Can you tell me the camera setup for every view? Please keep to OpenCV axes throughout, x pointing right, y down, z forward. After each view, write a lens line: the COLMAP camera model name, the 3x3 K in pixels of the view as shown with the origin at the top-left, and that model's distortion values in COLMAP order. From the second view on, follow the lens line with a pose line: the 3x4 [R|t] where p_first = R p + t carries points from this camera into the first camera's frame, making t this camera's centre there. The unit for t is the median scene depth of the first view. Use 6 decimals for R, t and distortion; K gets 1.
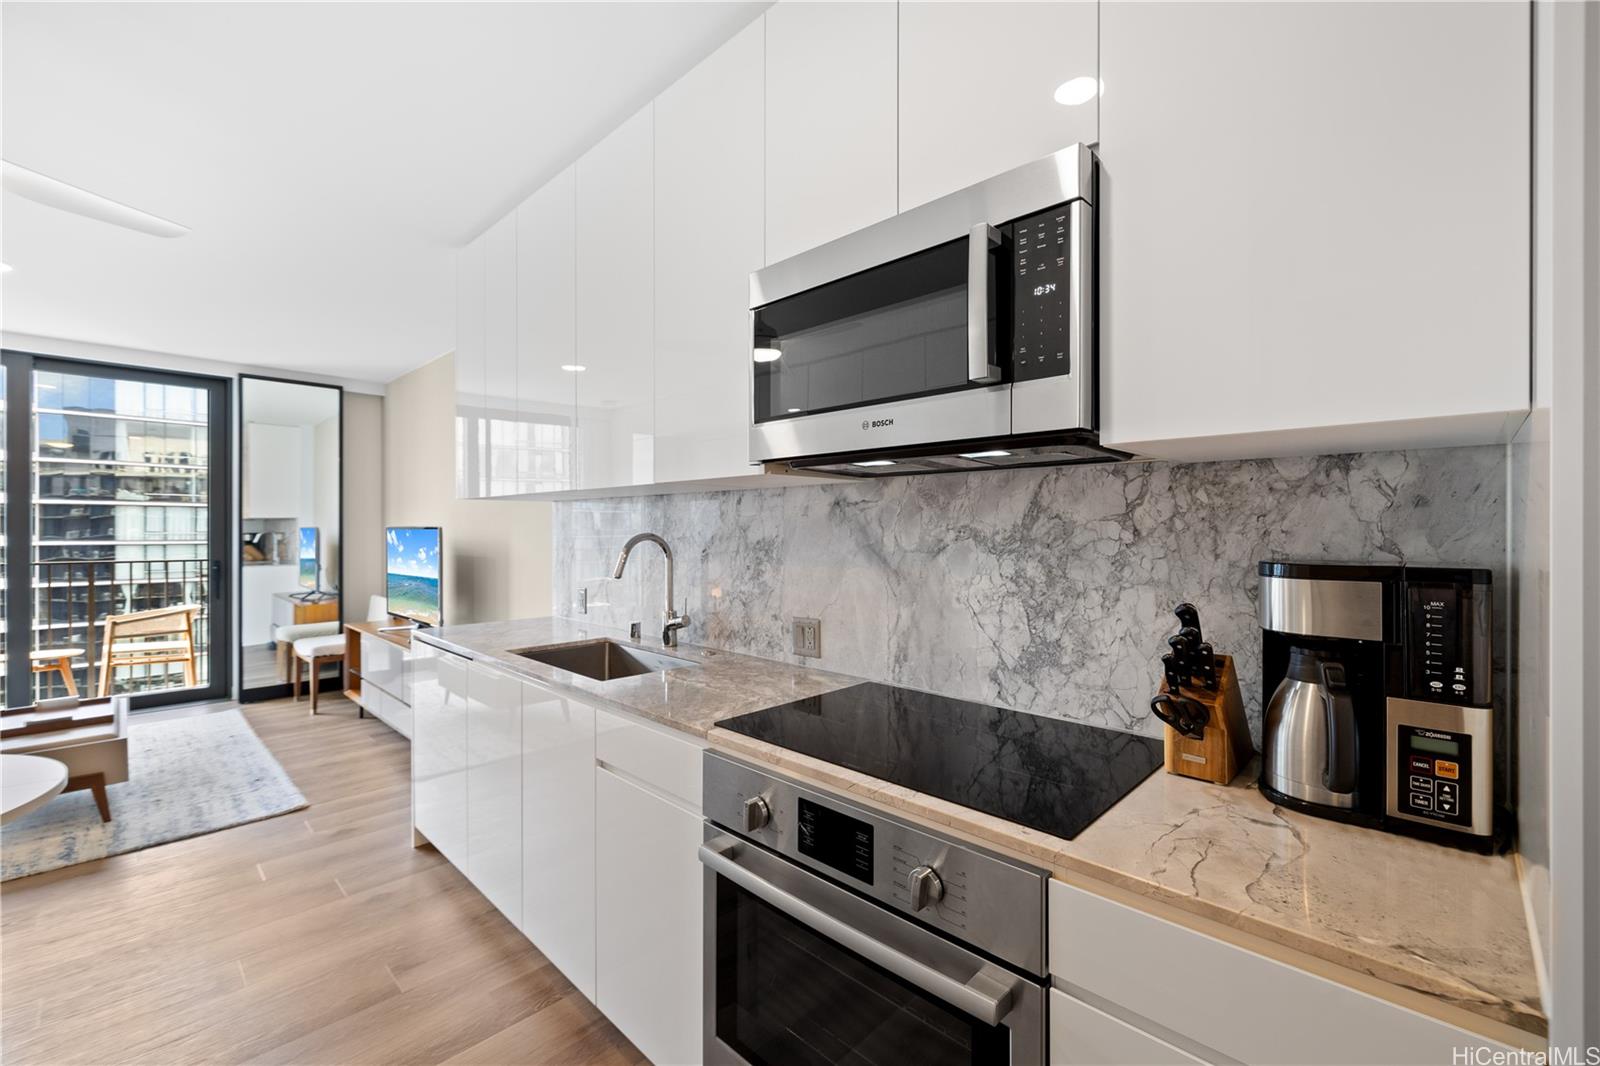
lens RADIAL K [[678.2, 0, 821.5], [0, 678.2, 528.2], [0, 0, 1]] dist [0.018107, -0.013388]
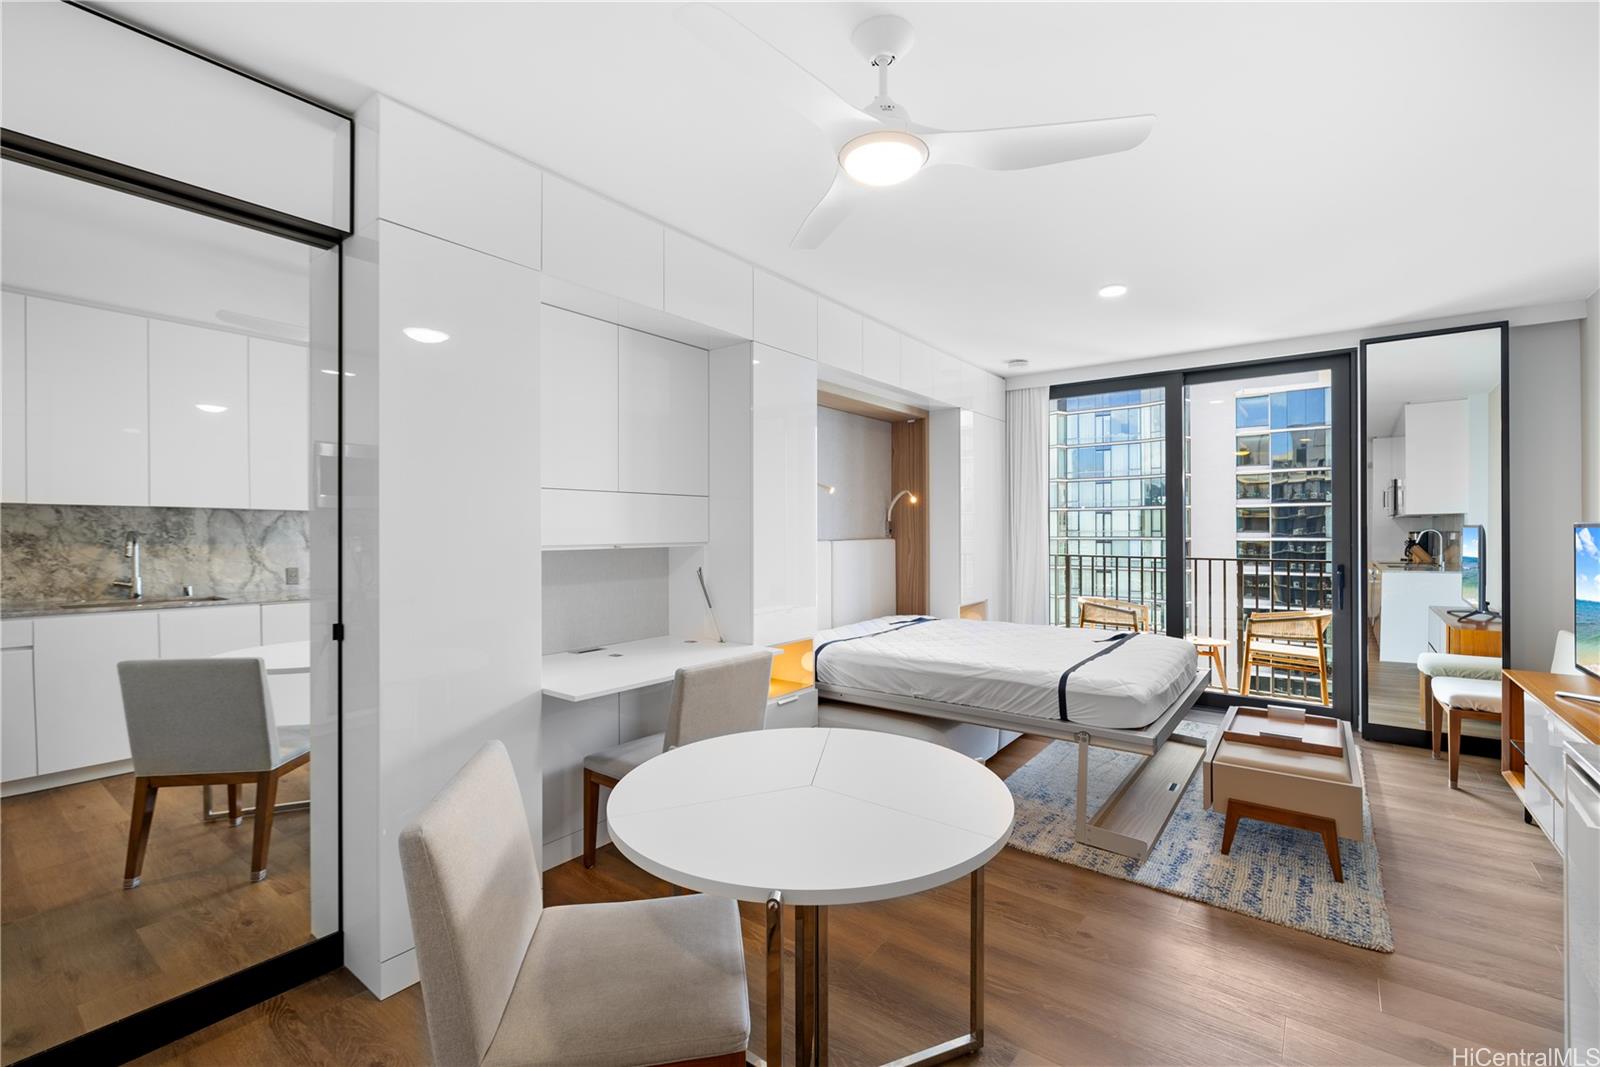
lens RADIAL K [[678.2, 0, 821.5], [0, 678.2, 528.7], [0, 0, 1]] dist [0.018107, -0.013388]
pose [[0.118256, -0.003078, -0.992978, -0.107271], [0.007702, 0.999968, -0.002182, -0.000942], [0.992953, -0.007390, 0.118276, 0.246957]]
